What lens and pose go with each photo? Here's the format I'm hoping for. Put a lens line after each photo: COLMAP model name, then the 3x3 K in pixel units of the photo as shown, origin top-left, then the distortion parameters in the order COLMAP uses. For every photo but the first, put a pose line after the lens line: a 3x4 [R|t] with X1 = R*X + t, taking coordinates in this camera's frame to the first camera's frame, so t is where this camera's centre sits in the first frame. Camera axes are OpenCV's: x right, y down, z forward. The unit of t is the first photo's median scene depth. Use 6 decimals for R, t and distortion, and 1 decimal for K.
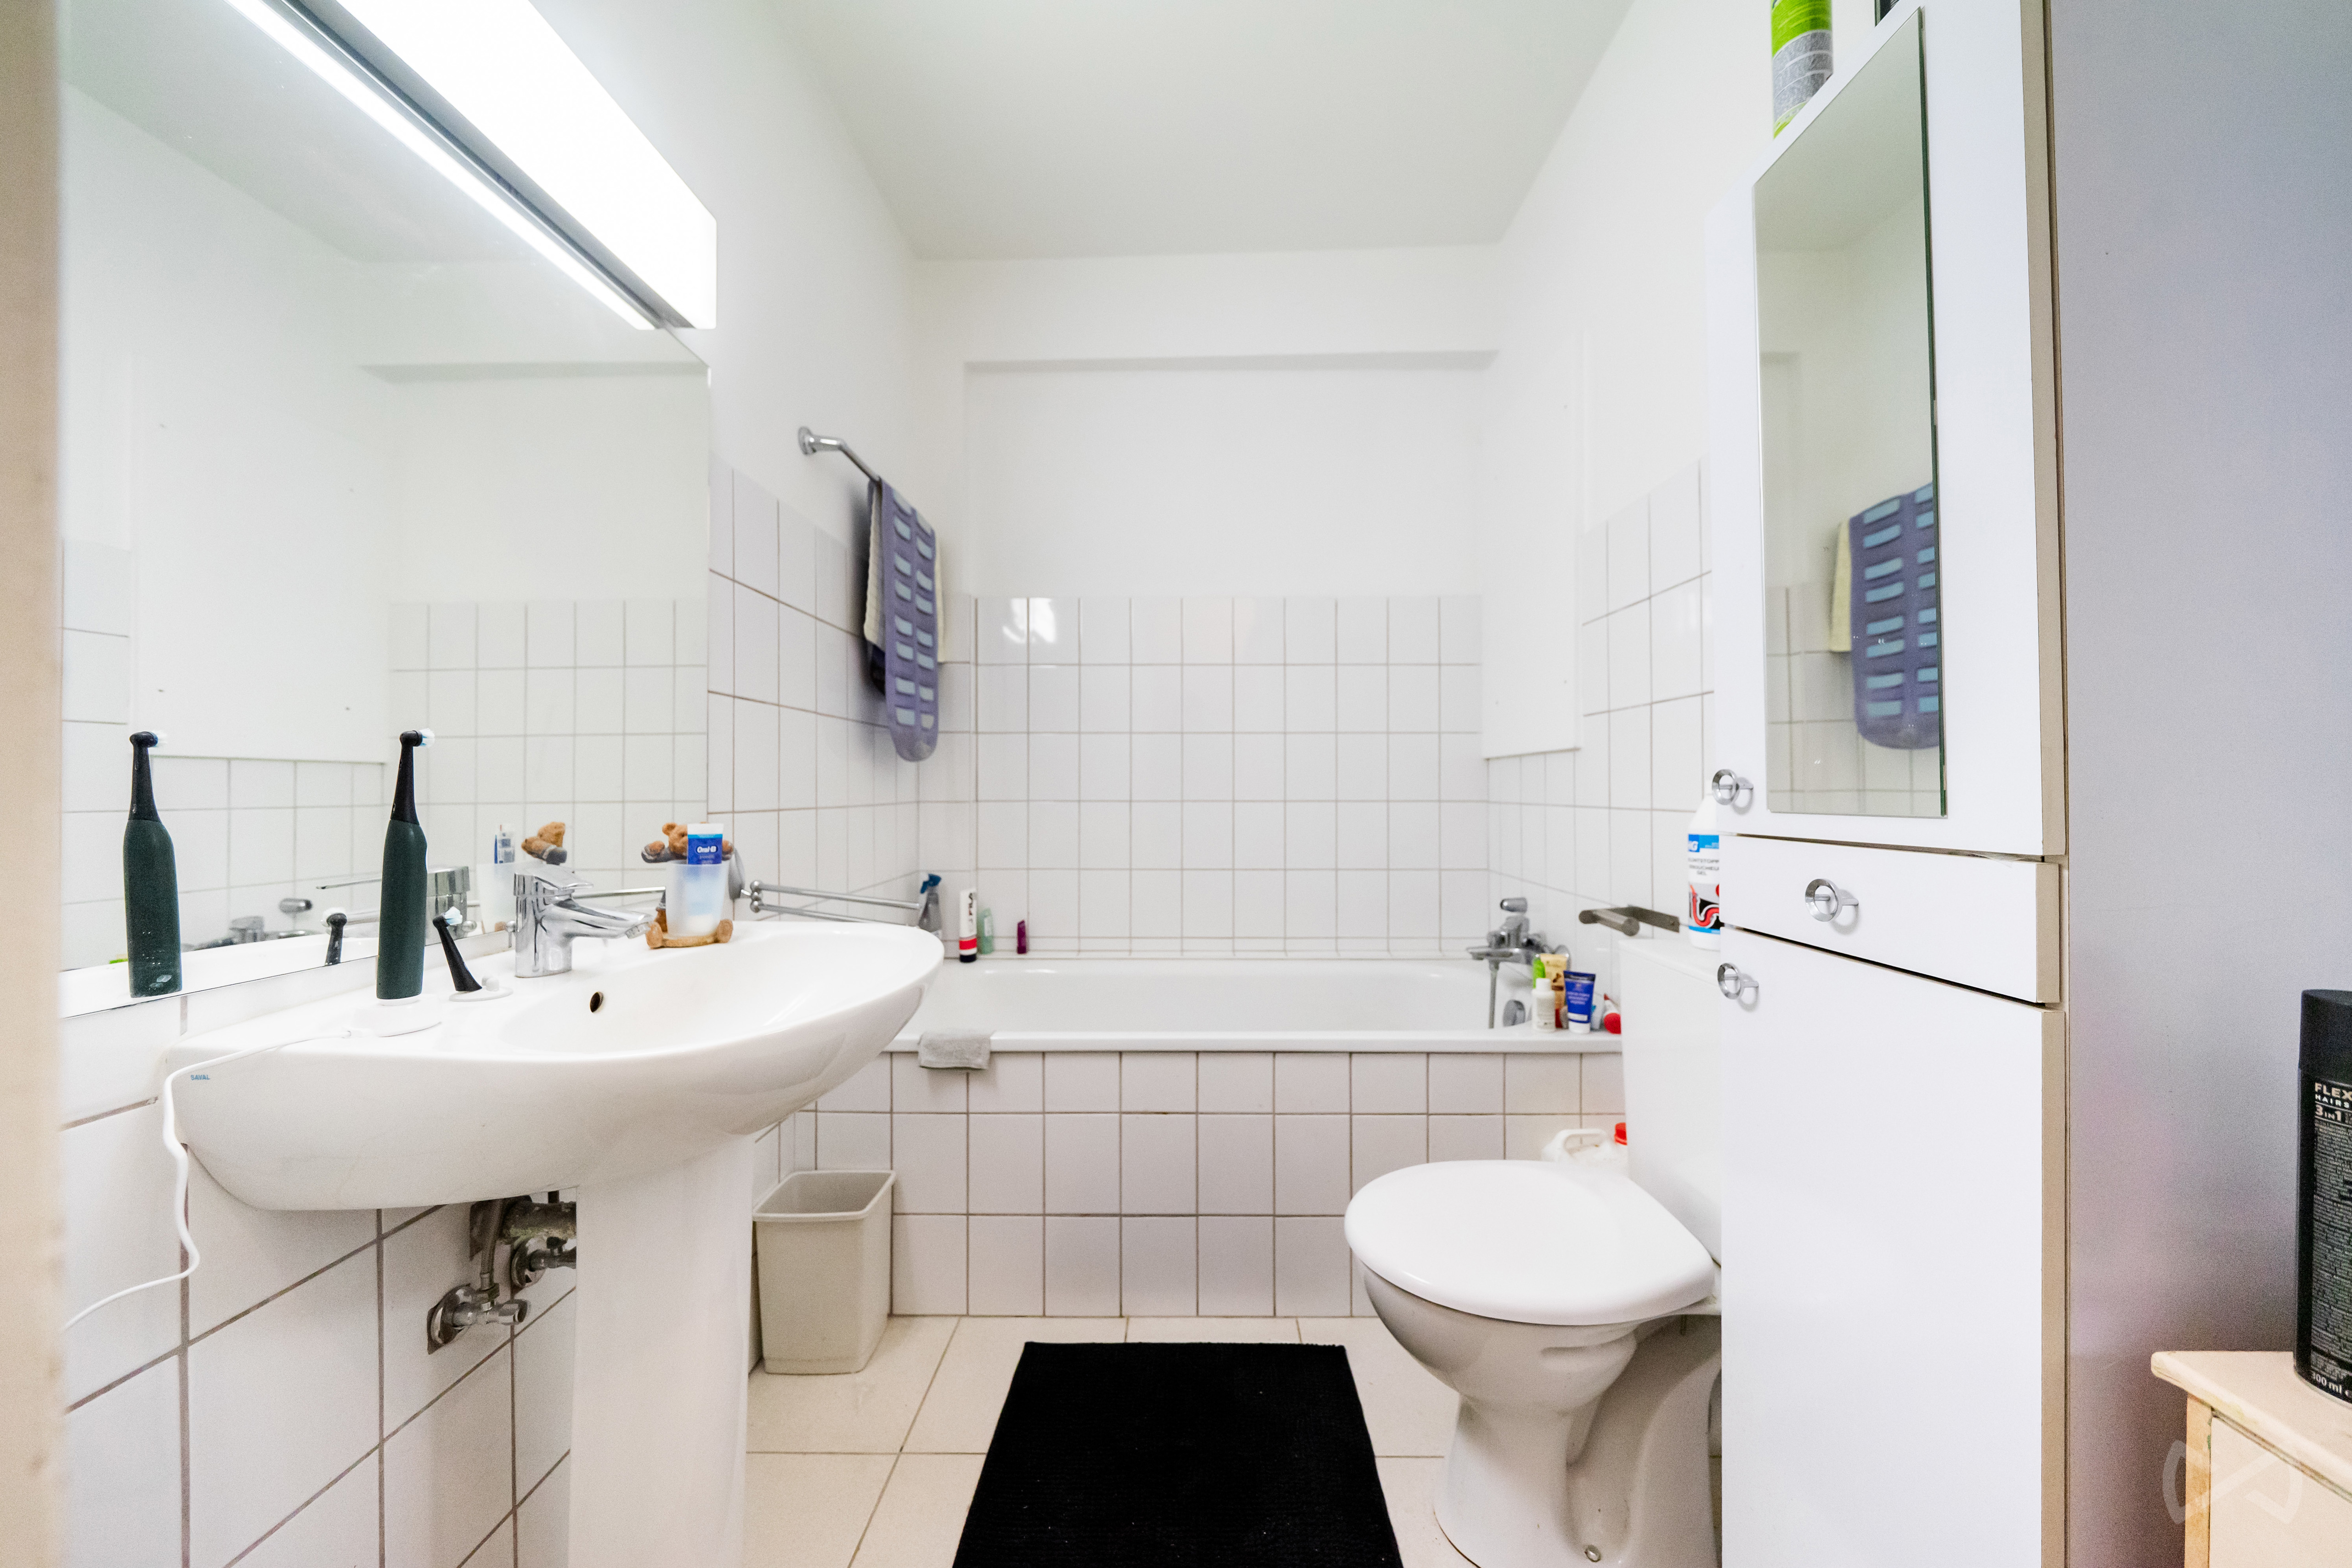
lens RADIAL K [[834.1, 0, 1171.4], [0, 834.1, 779.1], [0, 0, 1]] dist [-0.000476, 0.000093]
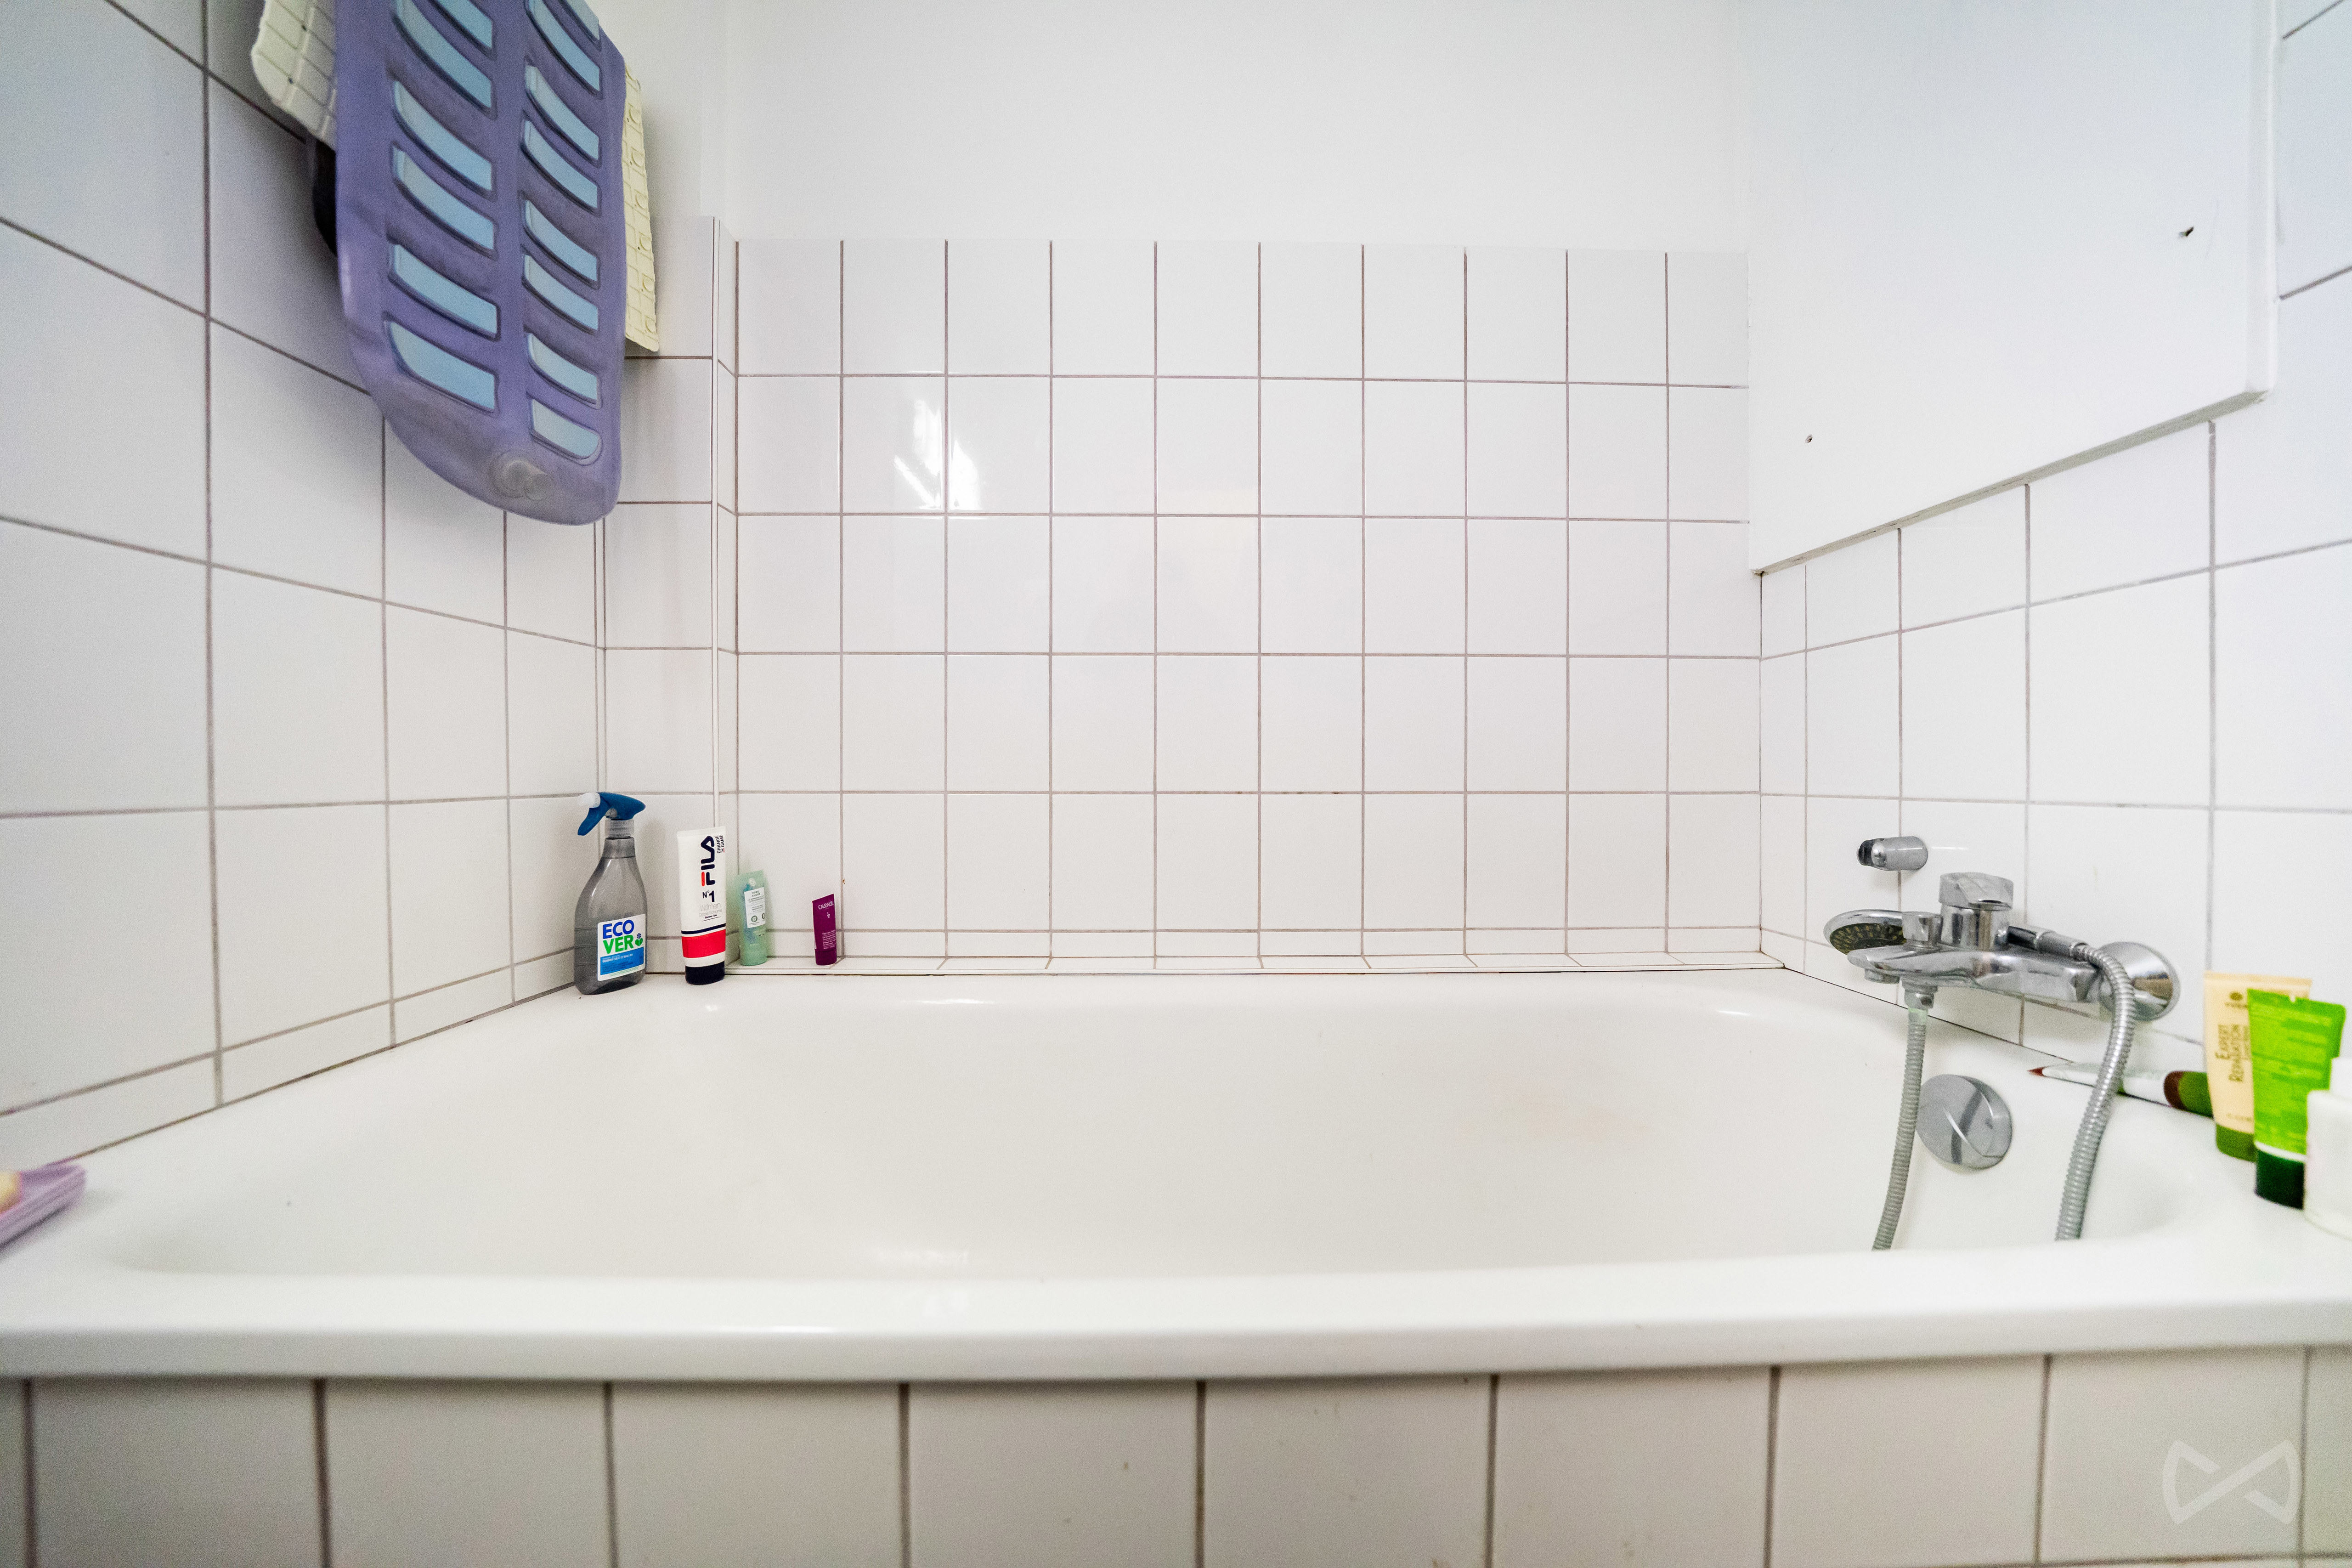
lens RADIAL K [[804.8, 0, 1190.3], [0, 804.8, 782.9], [0, 0, 1]] dist [-0.025509, 0.000033]
pose [[0.999259, 0.002923, 0.038383, 0.015040], [-0.003496, 0.999883, 0.014872, 0.097052], [-0.038335, -0.014995, 0.999152, 0.531178]]
